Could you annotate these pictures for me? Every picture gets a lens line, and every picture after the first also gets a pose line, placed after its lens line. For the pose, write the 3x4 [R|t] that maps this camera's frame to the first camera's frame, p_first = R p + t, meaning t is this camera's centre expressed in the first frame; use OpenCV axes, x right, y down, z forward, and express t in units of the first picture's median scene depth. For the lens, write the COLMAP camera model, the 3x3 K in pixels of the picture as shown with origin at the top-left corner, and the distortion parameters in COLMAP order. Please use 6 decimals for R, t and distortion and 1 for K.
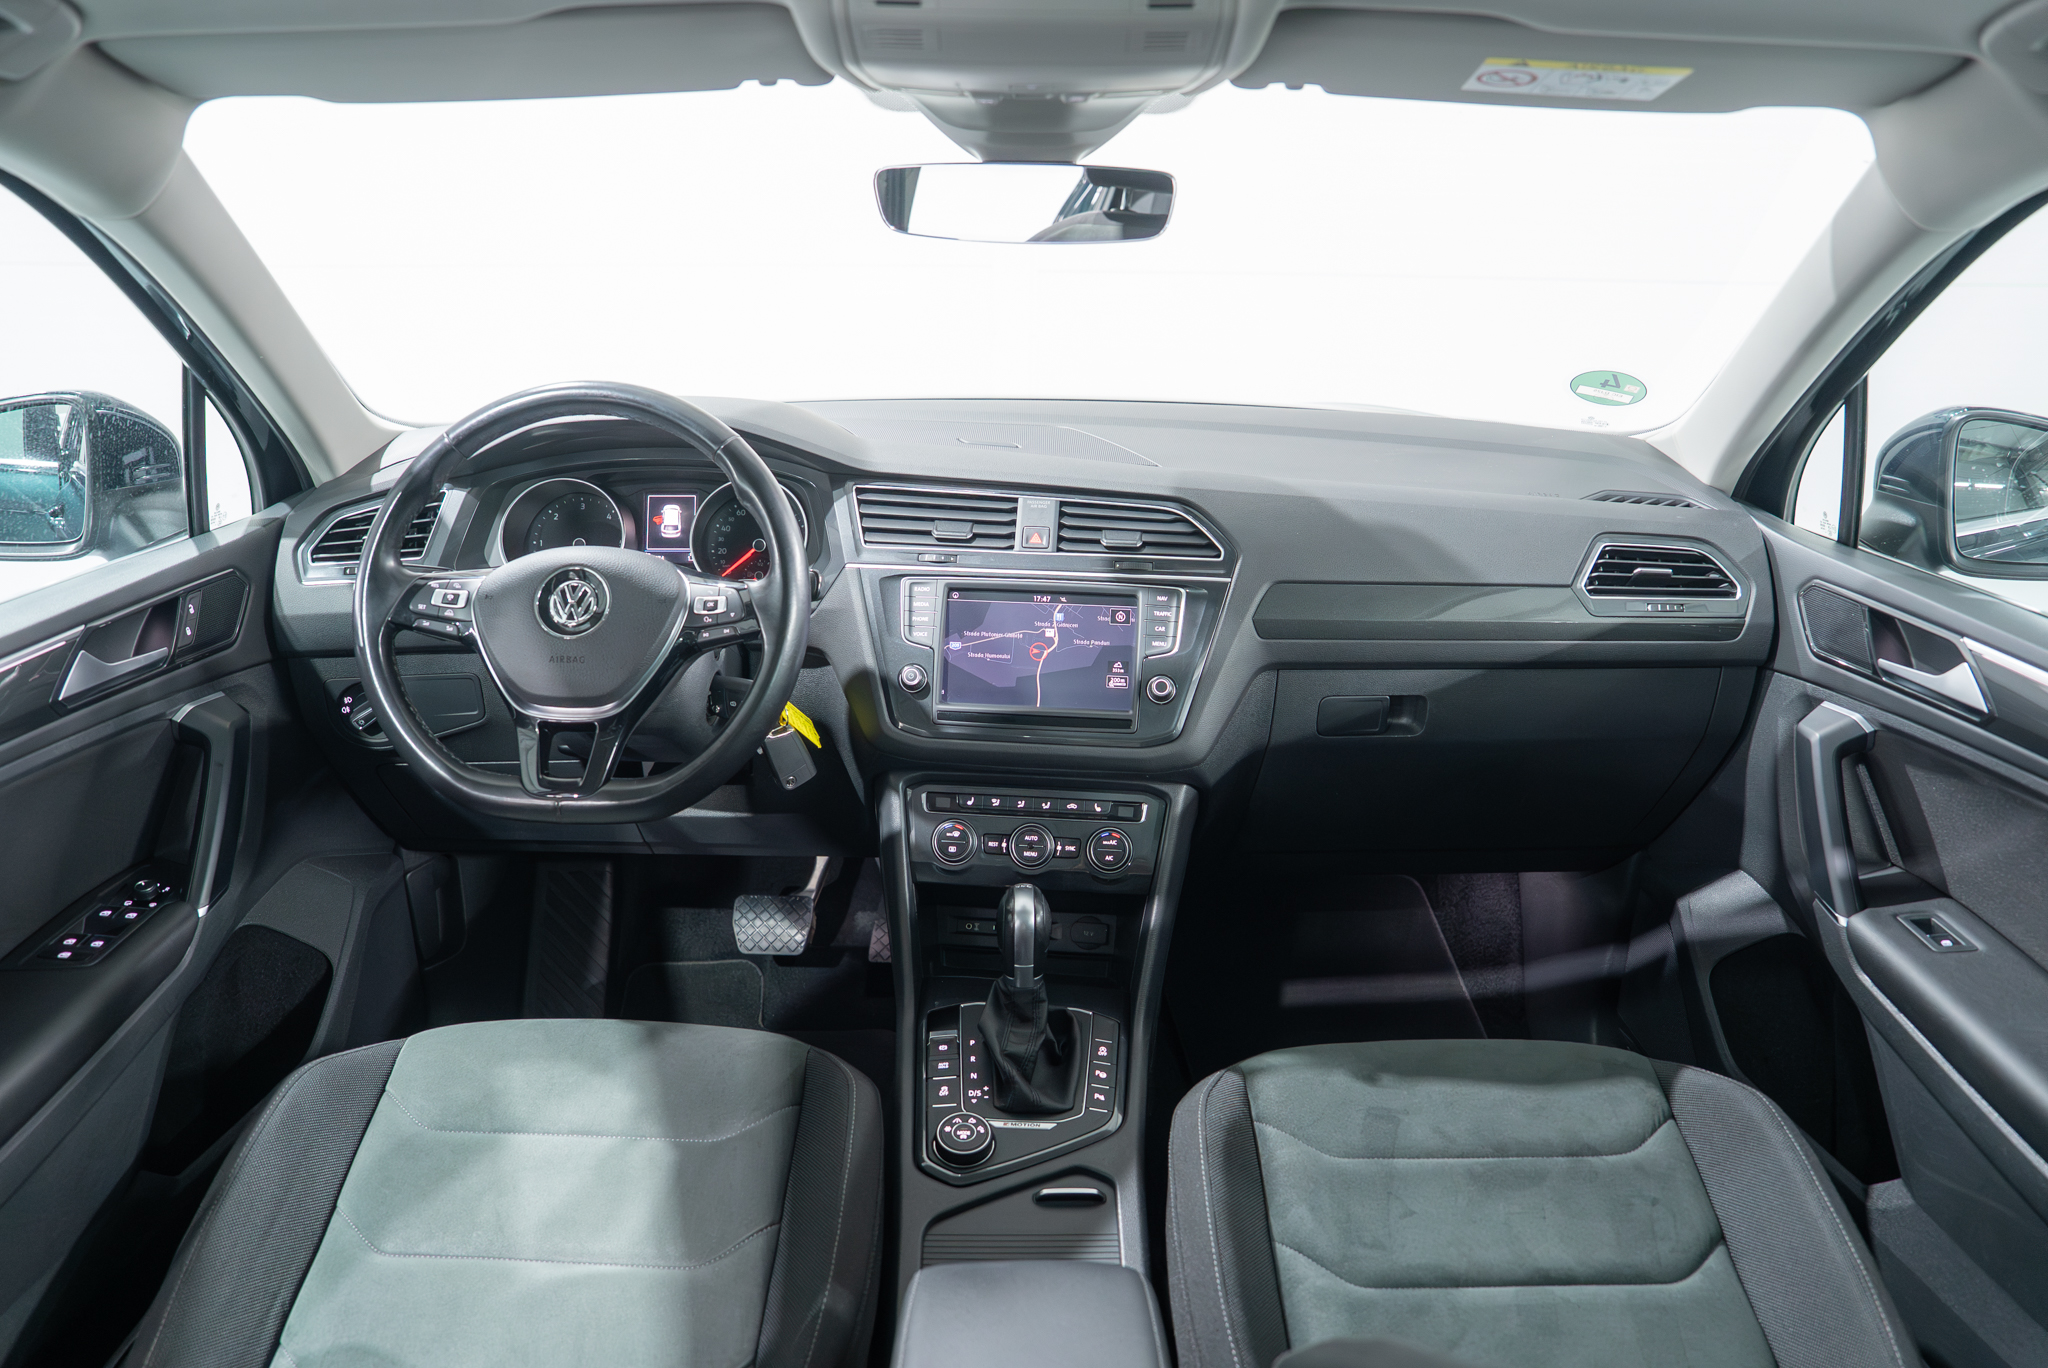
lens RADIAL K [[1387.6, 0, 1024.0], [0, 1387.6, 684.0], [0, 0, 1]] dist [-0.108298, 0.002988]
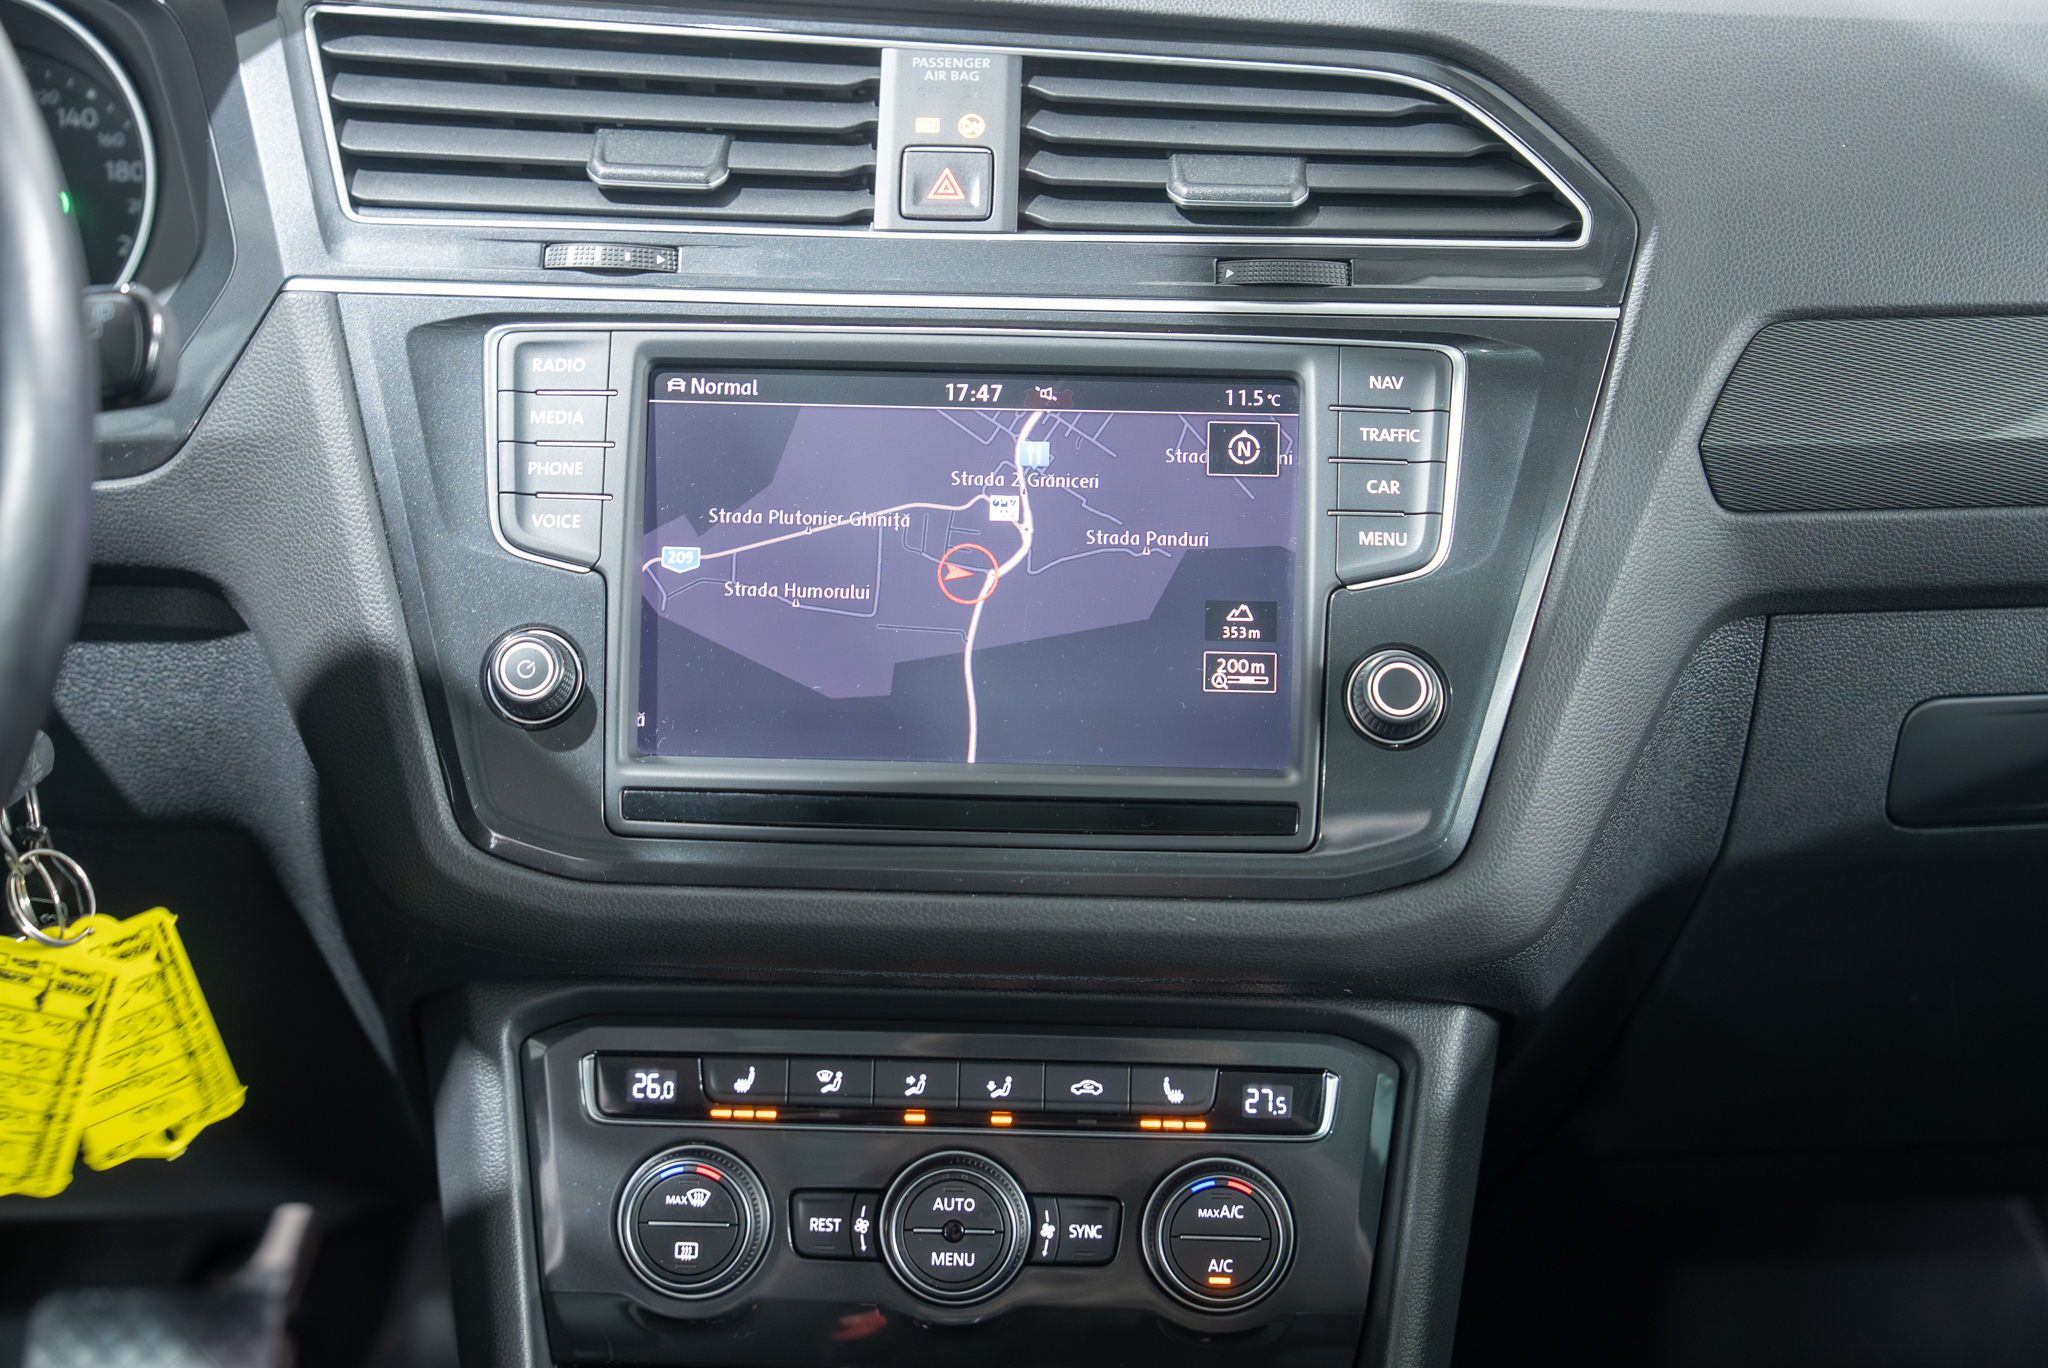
lens RADIAL K [[2940.8, 0, 1024.0], [0, 2940.8, 684.0], [0, 0, 1]] dist [0.150454, -0.027787]
pose [[0.997929, -0.023980, 0.059690, -0.014924], [0.022119, 0.999254, 0.031646, -0.019252], [-0.060405, -0.030260, 0.997715, 0.374549]]
